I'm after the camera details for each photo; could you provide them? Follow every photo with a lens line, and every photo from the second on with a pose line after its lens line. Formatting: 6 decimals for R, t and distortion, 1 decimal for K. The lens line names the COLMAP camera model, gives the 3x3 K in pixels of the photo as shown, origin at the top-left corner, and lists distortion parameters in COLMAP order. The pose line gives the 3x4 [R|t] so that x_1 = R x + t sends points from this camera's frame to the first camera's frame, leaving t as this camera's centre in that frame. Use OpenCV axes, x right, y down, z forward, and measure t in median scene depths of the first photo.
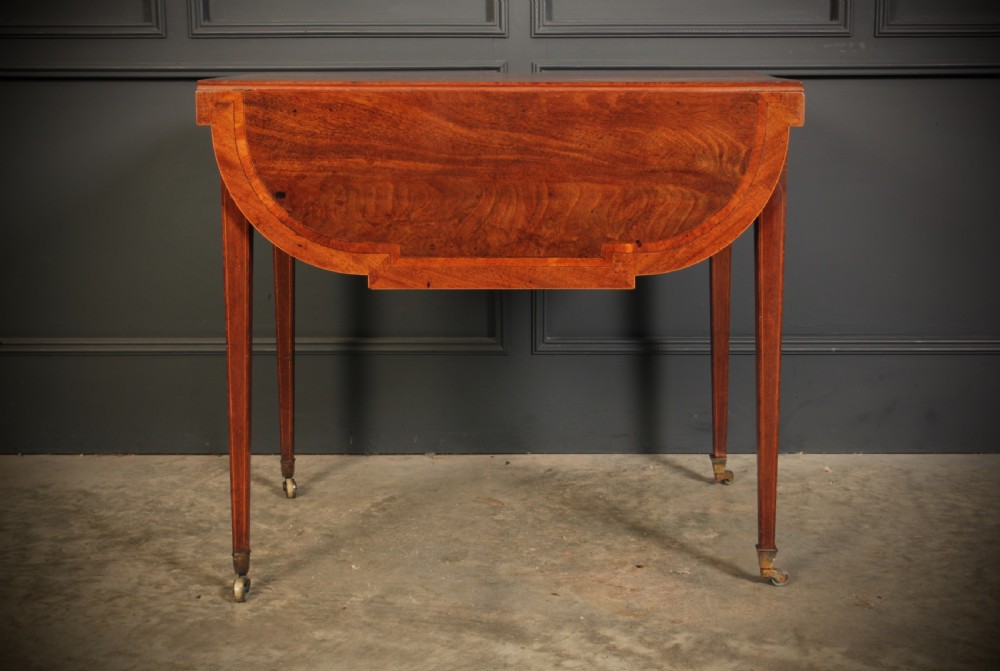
lens RADIAL K [[1494.4, 0, 520.4], [0, 1494.4, 328.0], [0, 0, 1]] dist [0.001514, 0.000000]
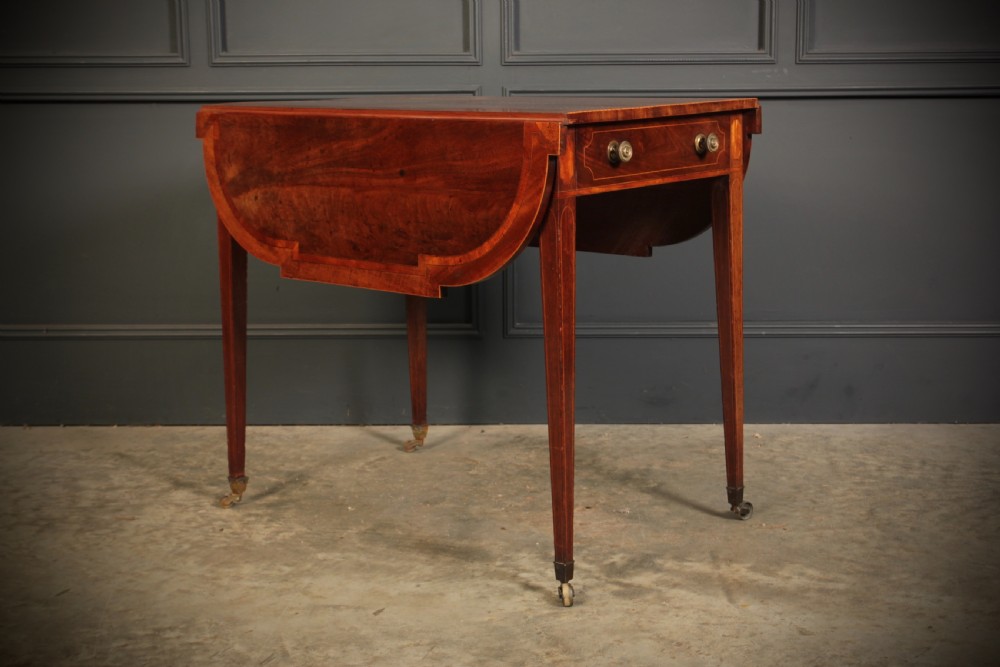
lens RADIAL K [[1494.1, 0, 504.5], [0, 1494.1, 335.0], [0, 0, 1]] dist [0.004835, 0.000000]
pose [[0.999958, -0.001516, -0.009046, 0.022825], [0.001437, 0.999961, -0.008748, 0.030922], [0.009059, 0.008734, 0.999921, -0.192823]]
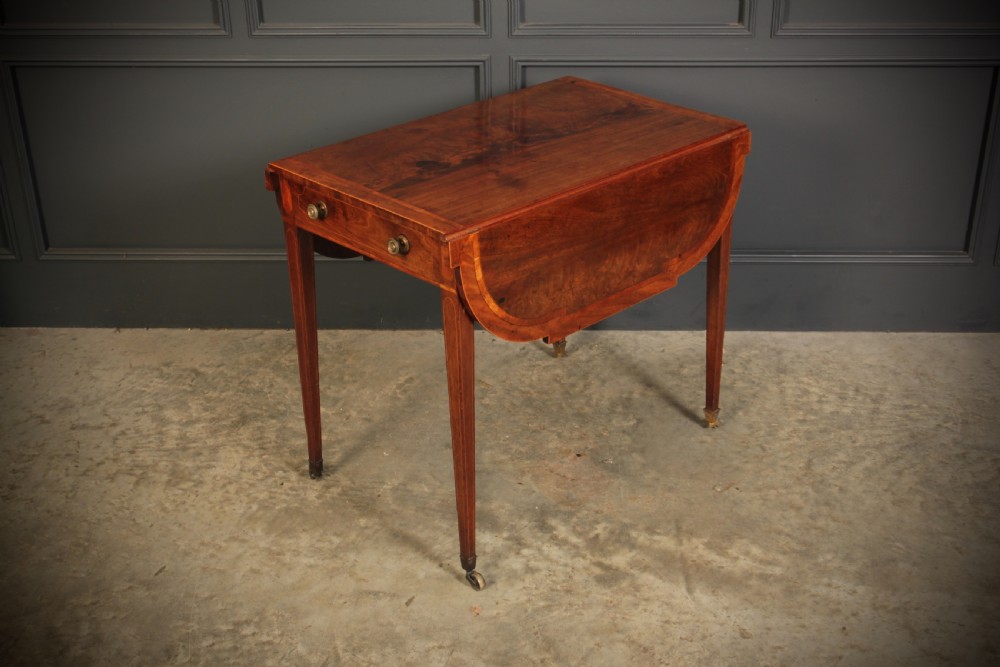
lens RADIAL K [[1255.1, 0, 504.0], [0, 1255.1, 336.3], [0, 0, 1]] dist [-0.025845, 0.000000]
pose [[0.999782, 0.001706, -0.020795, 0.030532], [0.004157, 0.960386, 0.278643, -0.288907], [0.020446, -0.278668, 0.960170, -0.149009]]
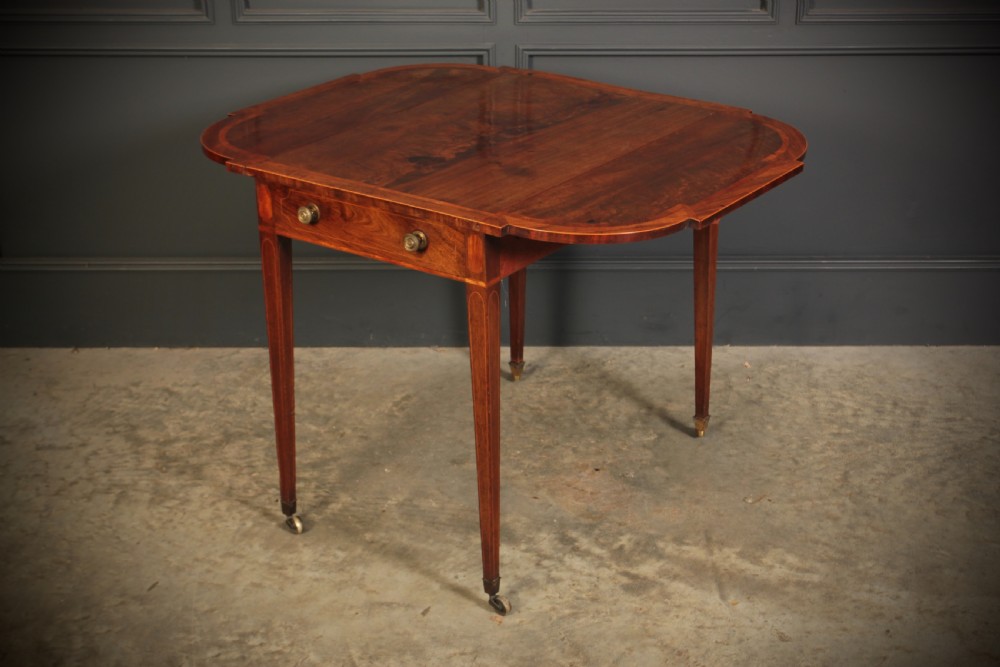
lens RADIAL K [[1554.5, 0, 500.7], [0, 1554.5, 338.9], [0, 0, 1]] dist [0.008033, 0.000000]
pose [[0.999957, -0.004632, 0.008078, -0.018397], [0.002699, 0.974447, 0.224601, -0.266284], [-0.008912, -0.224570, 0.974417, -0.338729]]
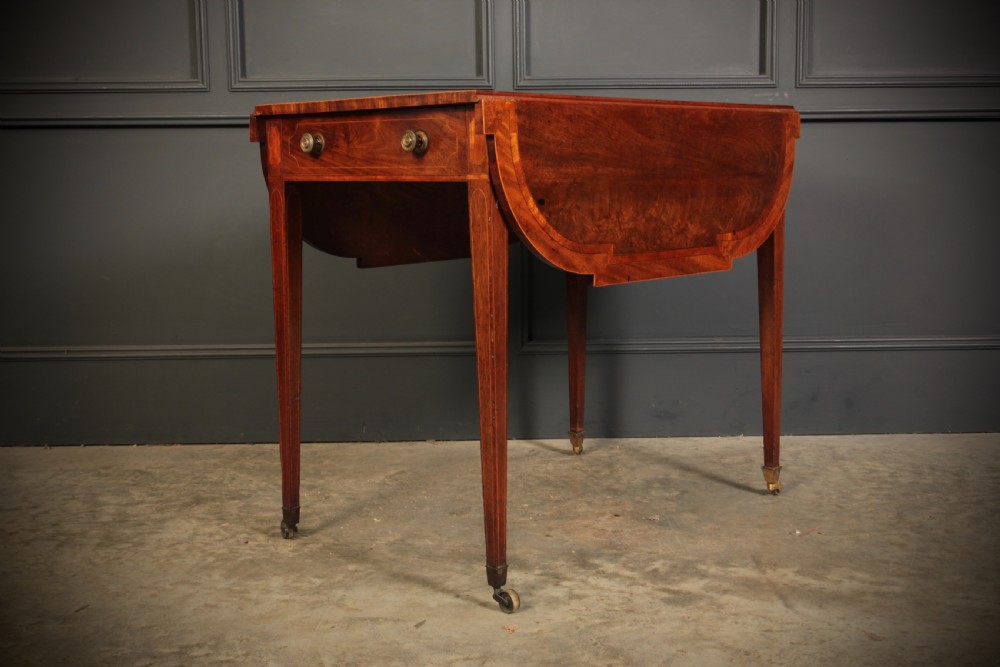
lens RADIAL K [[1256.7, 0, 508.8], [0, 1256.7, 333.7], [0, 0, 1]] dist [-0.021215, 0.000000]
pose [[0.999501, -0.009757, 0.030037, -0.034012], [0.011339, 0.998534, -0.052933, 0.065265], [-0.029477, 0.053247, 0.998146, -0.002400]]
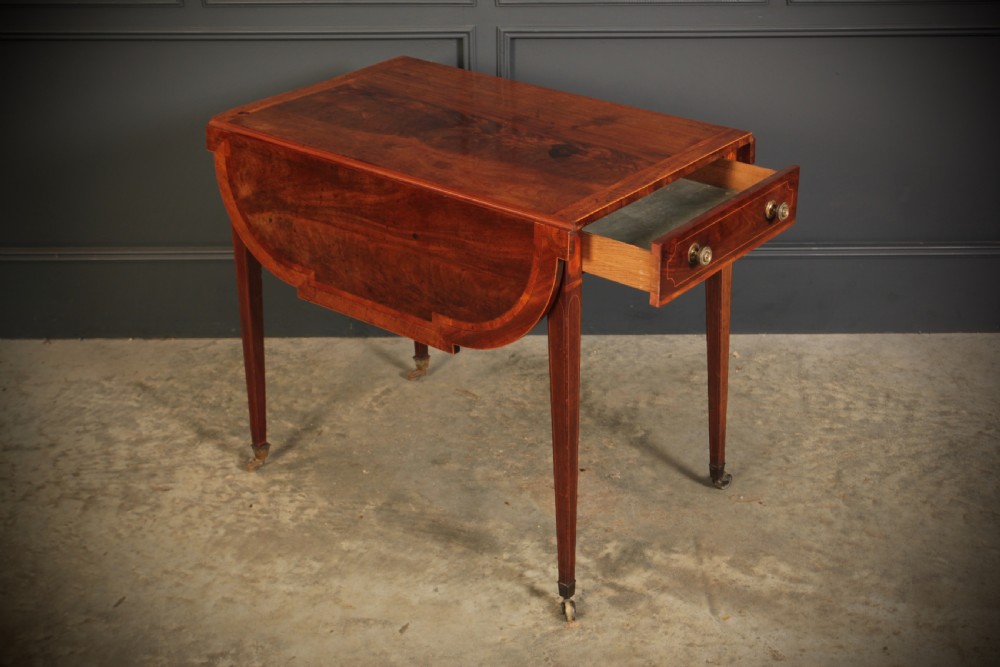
lens RADIAL K [[1493.2, 0, 503.0], [0, 1493.2, 335.4], [0, 0, 1]] dist [0.002710, 0.000000]
pose [[0.999833, -0.009756, 0.015482, -0.009264], [0.005471, 0.966710, 0.255818, -0.283613], [-0.017462, -0.255690, 0.966601, -0.231703]]
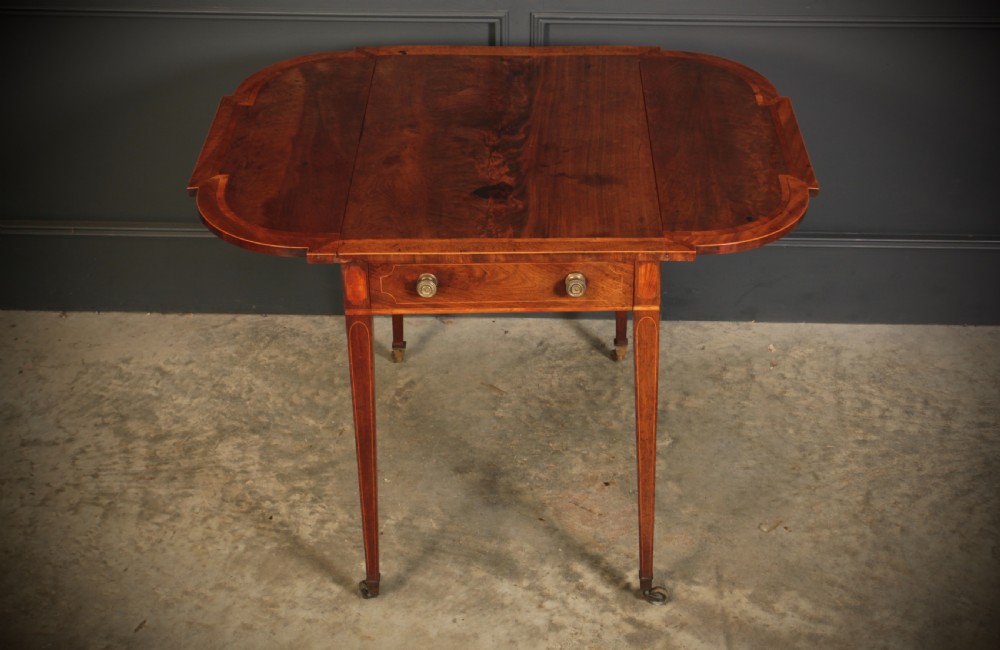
lens RADIAL K [[1617.4, 0, 510.3], [0, 1617.4, 327.0], [0, 0, 1]] dist [0.012345, 0.000000]
pose [[0.999924, 0.010849, -0.005932, 0.002619], [-0.008019, 0.934126, 0.356854, -0.454025], [0.009412, -0.356779, 0.934142, -0.253389]]
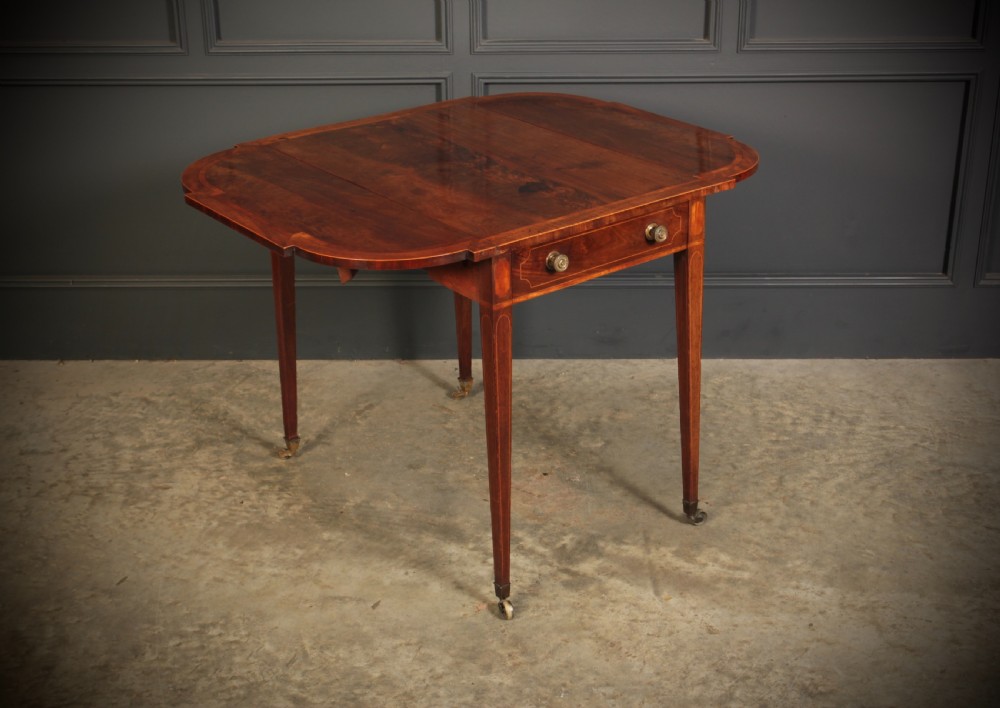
lens RADIAL K [[1493.7, 0, 469.5], [0, 1493.7, 356.9], [0, 0, 1]] dist [-0.012508, 0.000000]
pose [[0.999899, -0.004202, -0.013541, 0.025865], [0.007098, 0.975127, 0.221532, -0.261052], [0.012274, -0.221606, 0.975059, -0.363098]]
